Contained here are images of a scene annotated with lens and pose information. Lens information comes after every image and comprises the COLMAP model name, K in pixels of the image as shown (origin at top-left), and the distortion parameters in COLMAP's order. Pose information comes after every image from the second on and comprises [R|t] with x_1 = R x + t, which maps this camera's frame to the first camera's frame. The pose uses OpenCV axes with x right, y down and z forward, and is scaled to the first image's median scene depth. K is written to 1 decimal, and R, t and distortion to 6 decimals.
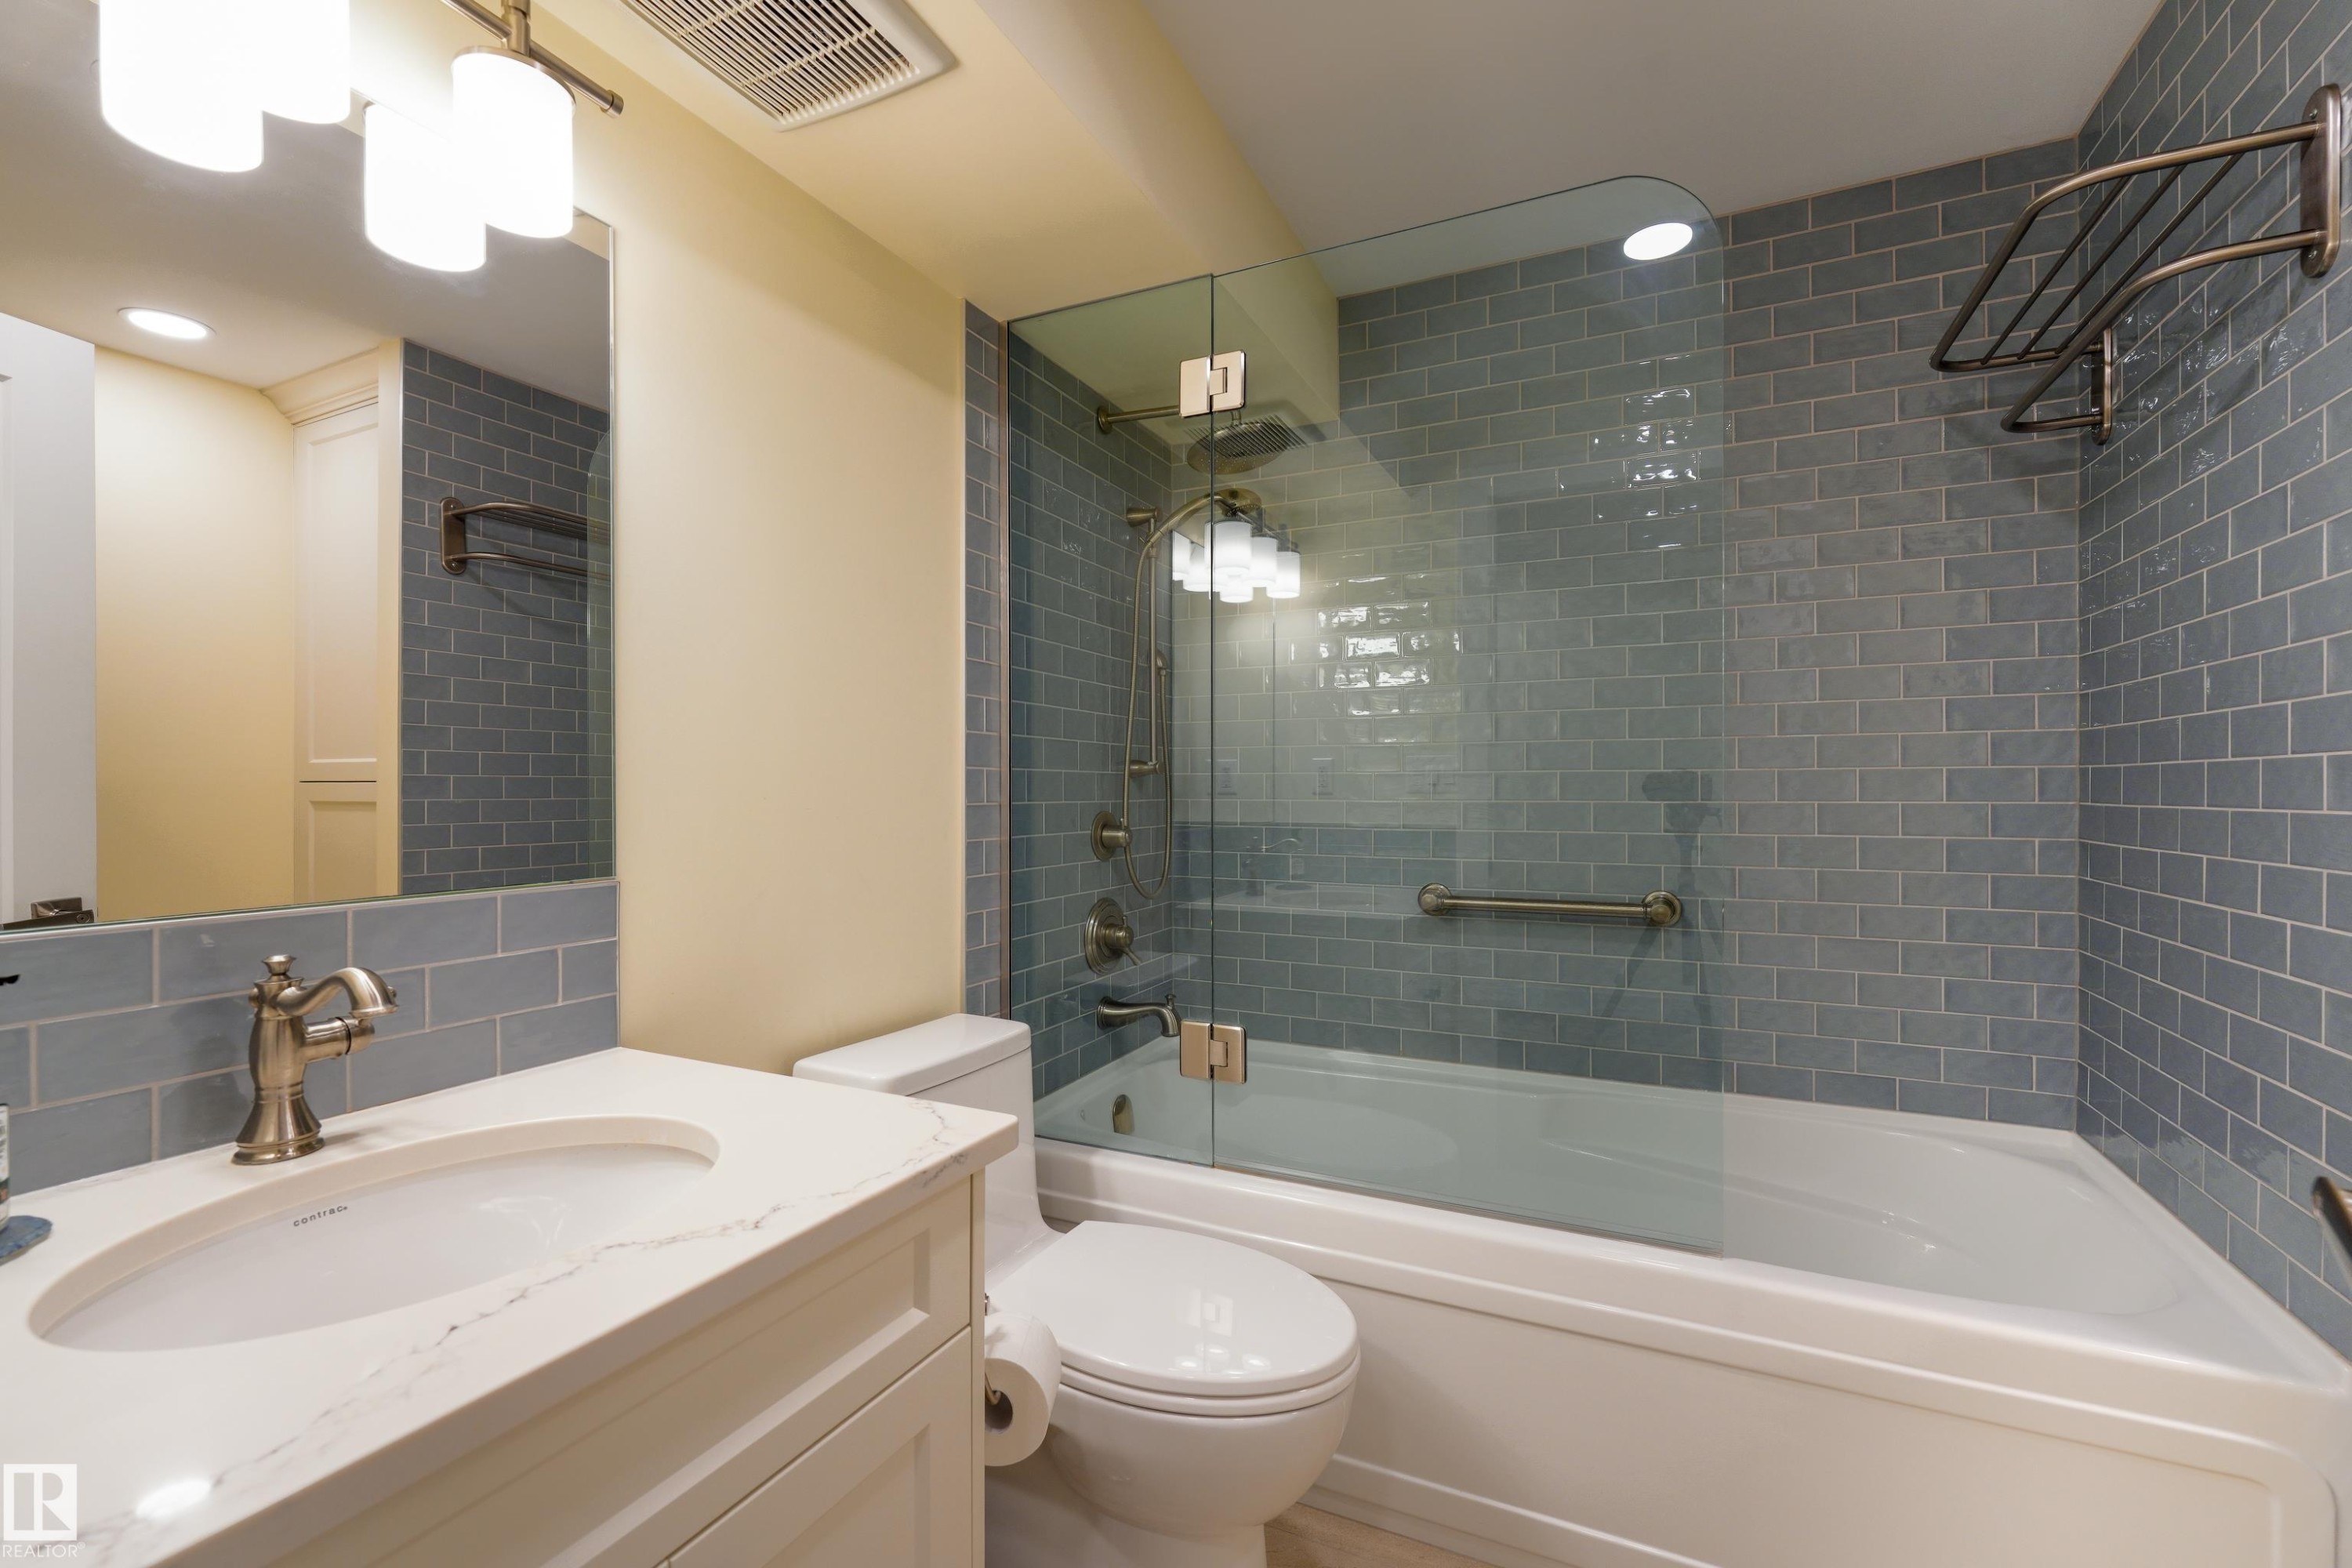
lens RADIAL K [[965.6, 0, 1195.0], [0, 965.6, 798.3], [0, 0, 1]] dist [0.003714, 0.000461]
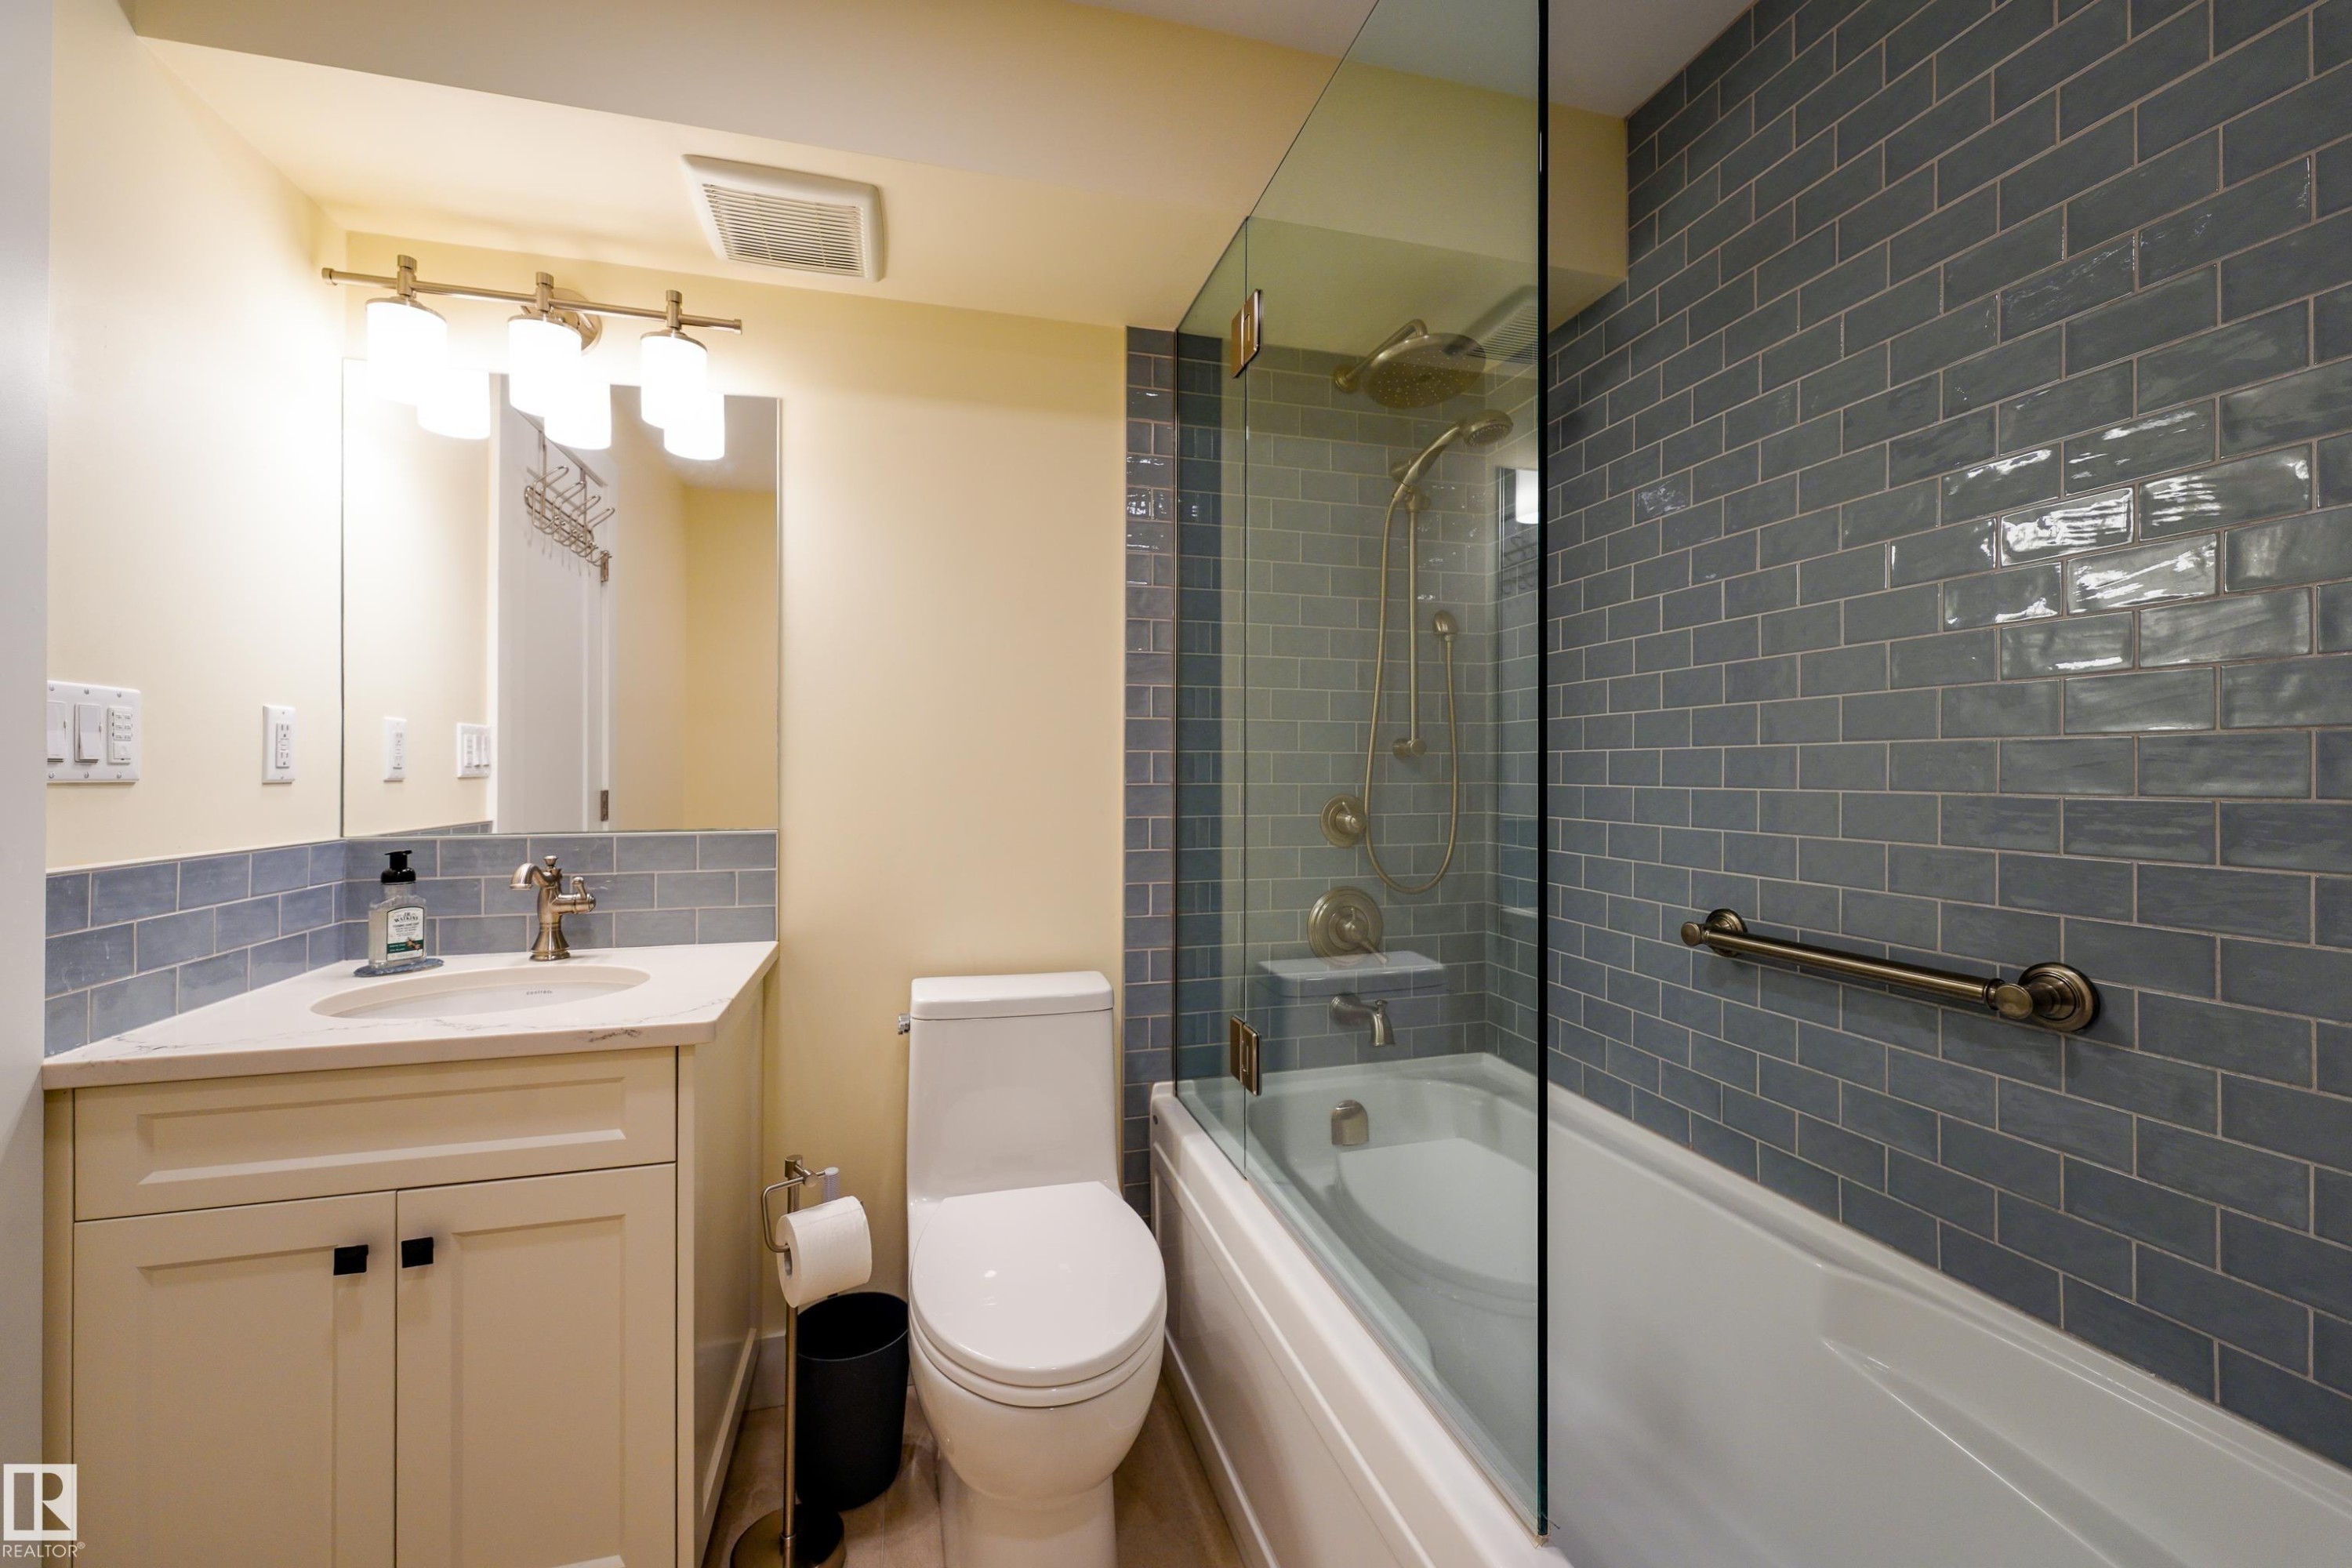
lens RADIAL K [[965.6, 0, 1177.2], [0, 965.6, 784.9], [0, 0, 1]] dist [0.003714, 0.000461]
pose [[0.648781, 0.006127, -0.760951, 0.634048], [-0.006131, 0.999977, 0.002825, 0.003191], [0.760951, 0.002833, 0.648803, 0.327636]]
